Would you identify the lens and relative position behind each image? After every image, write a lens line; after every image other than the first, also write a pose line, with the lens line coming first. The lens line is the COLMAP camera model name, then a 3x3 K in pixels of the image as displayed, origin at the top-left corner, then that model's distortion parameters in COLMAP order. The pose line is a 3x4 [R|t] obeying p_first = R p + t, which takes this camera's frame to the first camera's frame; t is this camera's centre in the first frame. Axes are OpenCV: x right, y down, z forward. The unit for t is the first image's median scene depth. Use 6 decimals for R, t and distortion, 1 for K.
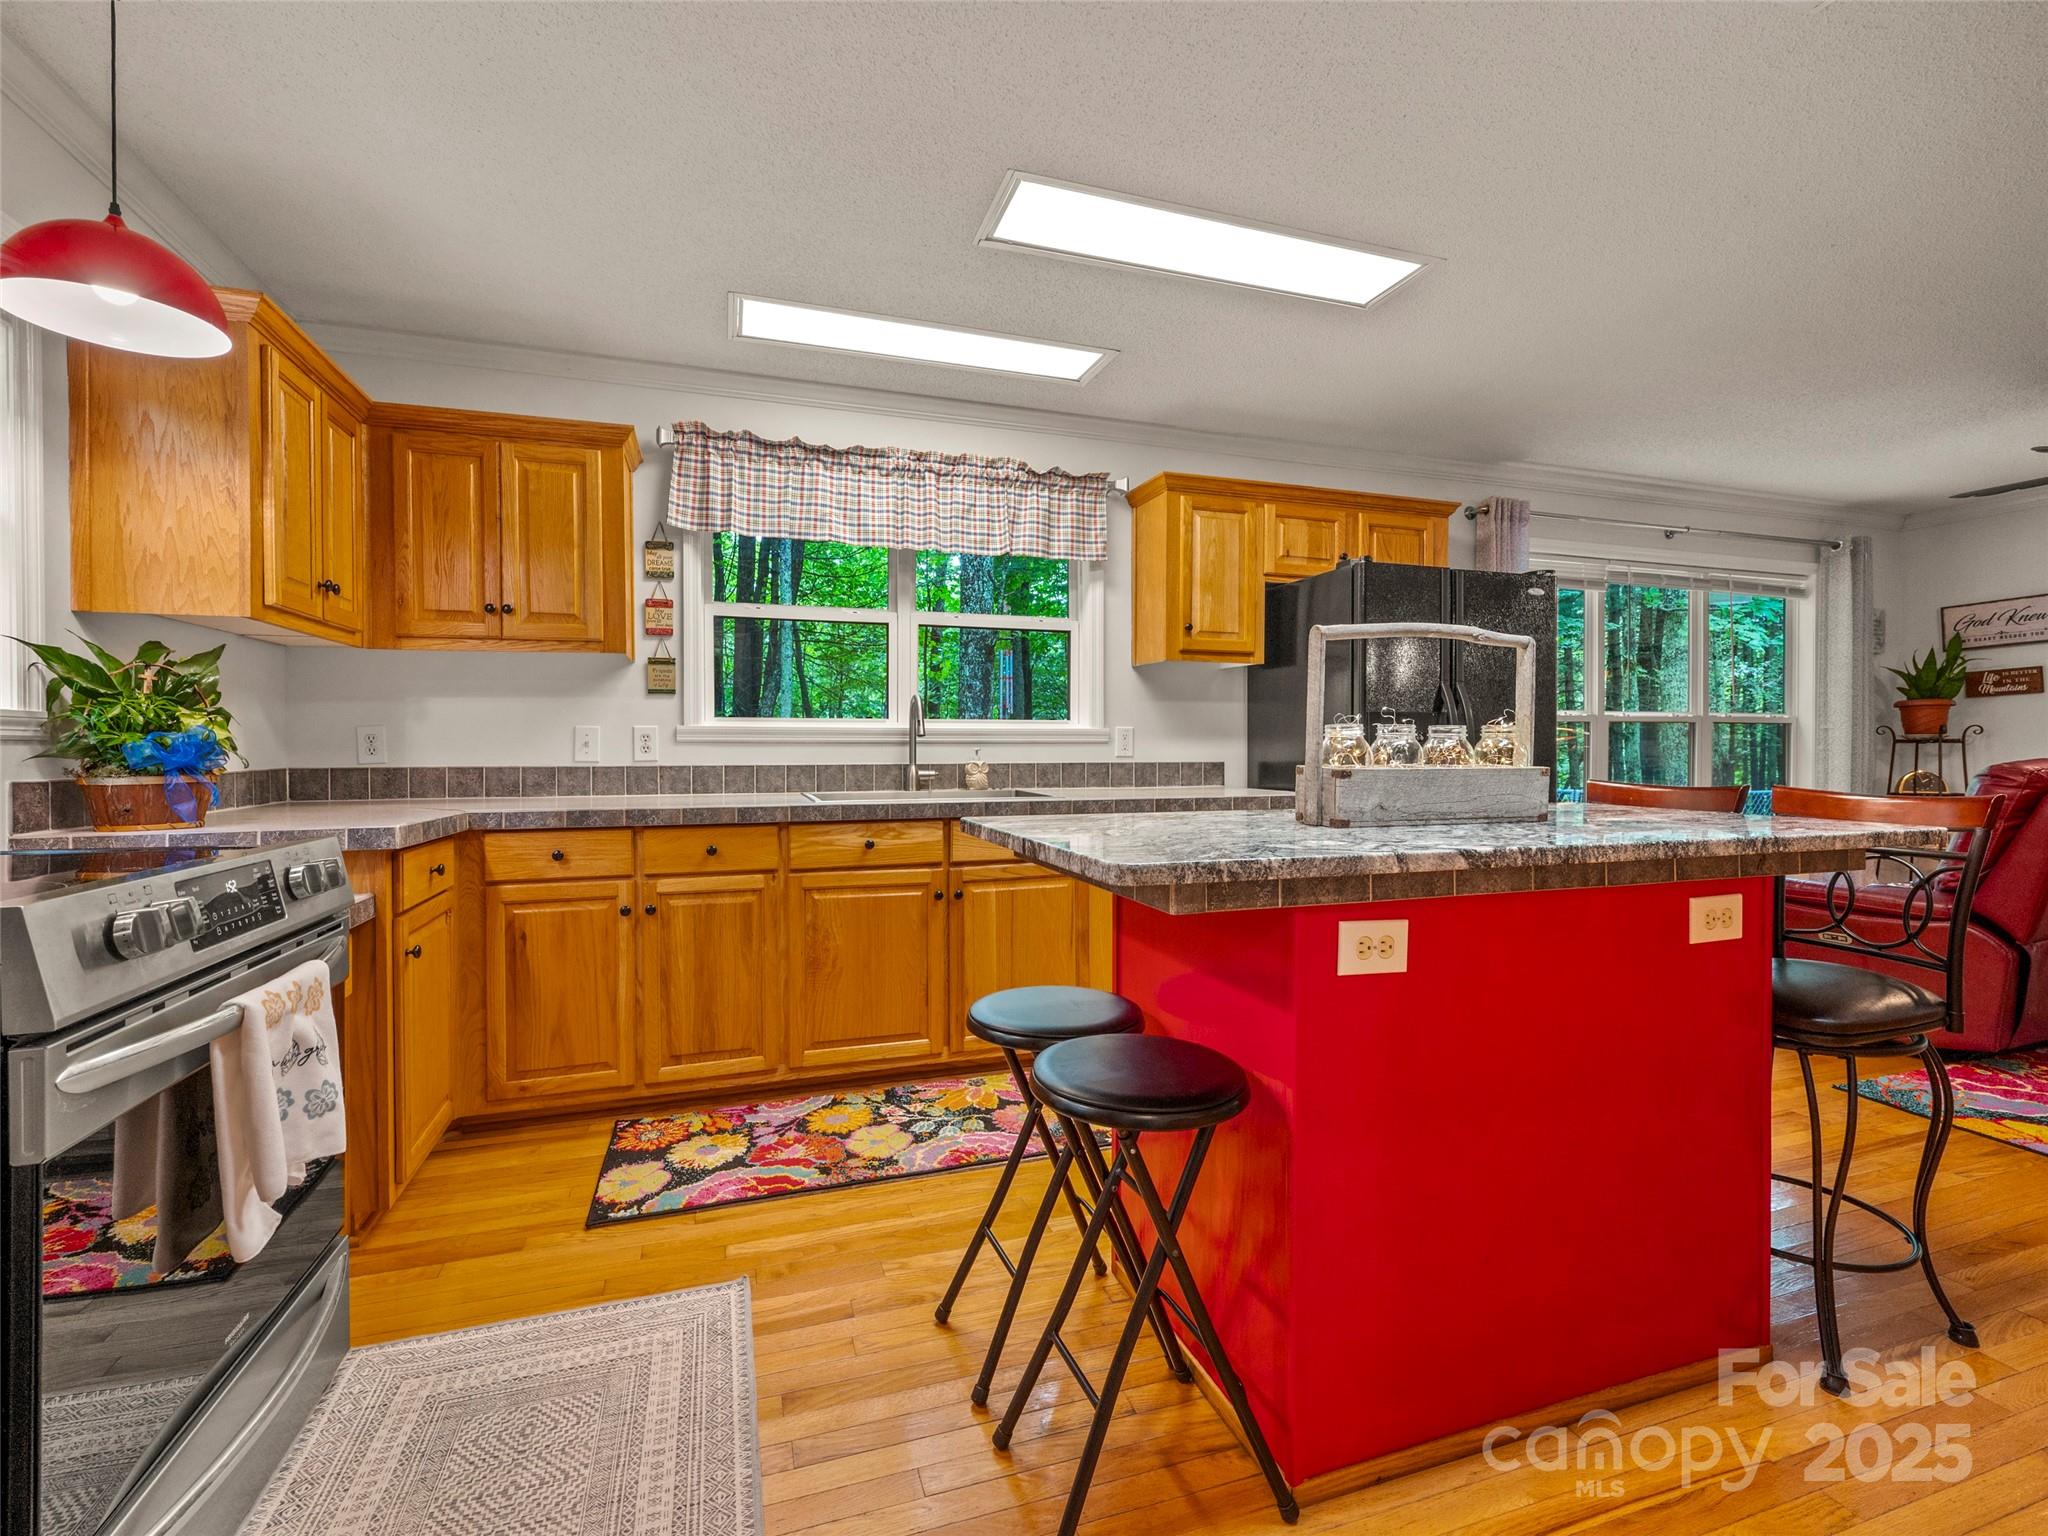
lens RADIAL K [[919.7, 0, 1028.2], [0, 919.7, 764.6], [0, 0, 1]] dist [0.001844, -0.000044]
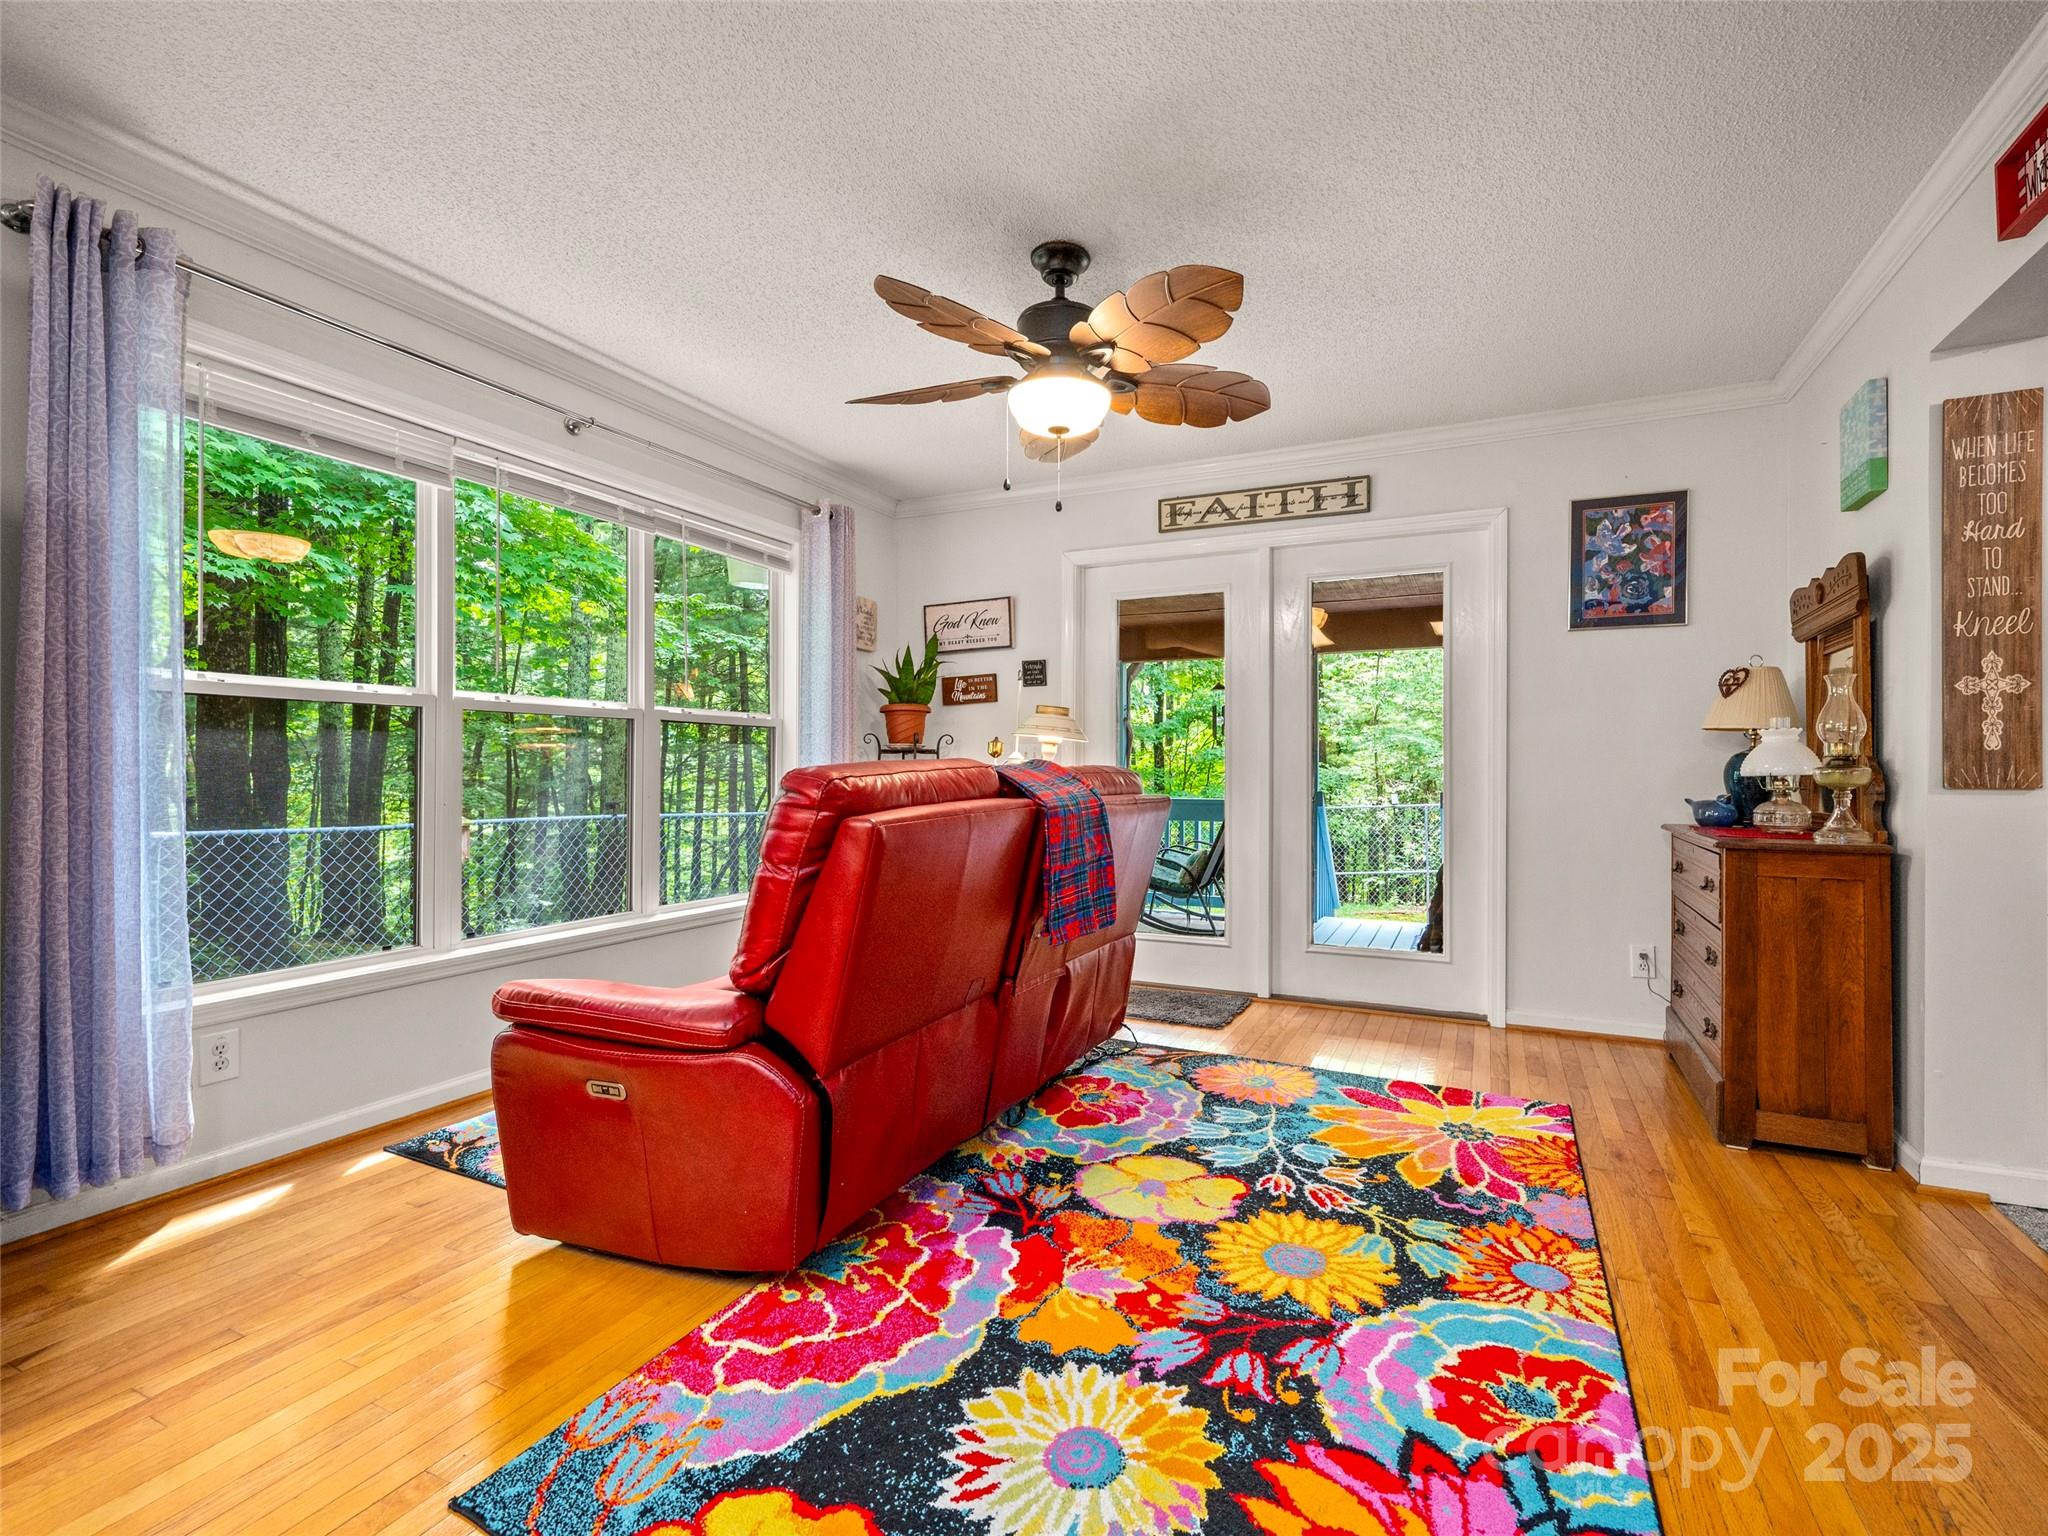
lens RADIAL K [[919.7, 0, 1028.2], [0, 919.7, 764.6], [0, 0, 1]] dist [0.001844, -0.000044]
pose [[0.716762, 0.010629, 0.697237, 0.444719], [0.005023, 0.999779, -0.020406, 0.005792], [-0.697300, 0.018128, 0.716550, 0.287147]]
